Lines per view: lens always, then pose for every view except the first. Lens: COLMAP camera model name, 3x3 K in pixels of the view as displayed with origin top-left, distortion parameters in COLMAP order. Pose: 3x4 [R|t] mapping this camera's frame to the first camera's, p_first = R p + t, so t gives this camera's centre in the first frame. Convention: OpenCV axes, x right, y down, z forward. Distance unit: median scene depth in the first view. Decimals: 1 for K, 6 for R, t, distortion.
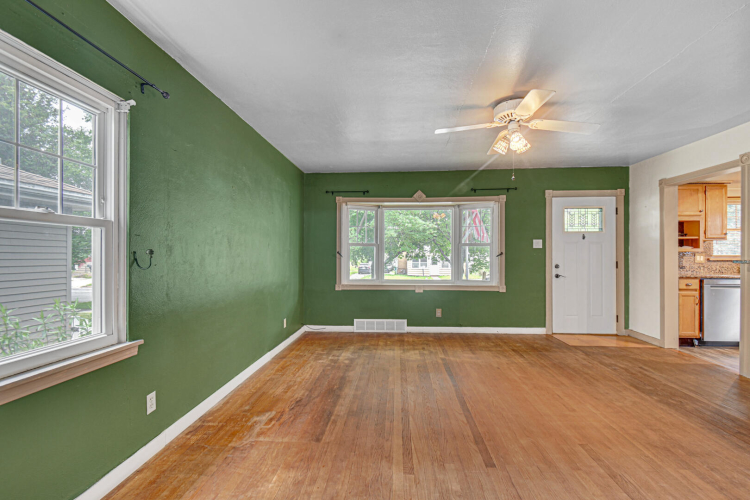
lens RADIAL K [[339.0, 0, 376.9], [0, 339.0, 256.9], [0, 0, 1]] dist [0.000781, -0.002164]
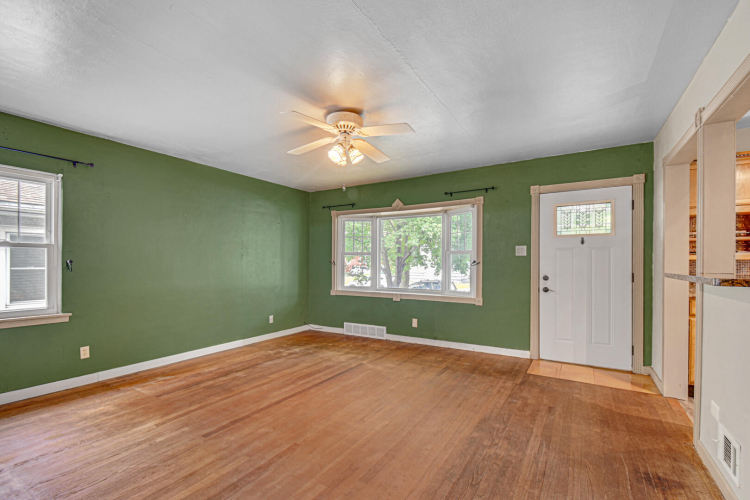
lens RADIAL K [[339.0, 0, 360.8], [0, 339.0, 265.4], [0, 0, 1]] dist [0.000781, -0.002164]
pose [[0.883422, 0.005201, -0.468550, 0.529537], [-0.004496, 0.999986, 0.002624, -0.002678], [0.468557, -0.000211, 0.883433, 0.067928]]
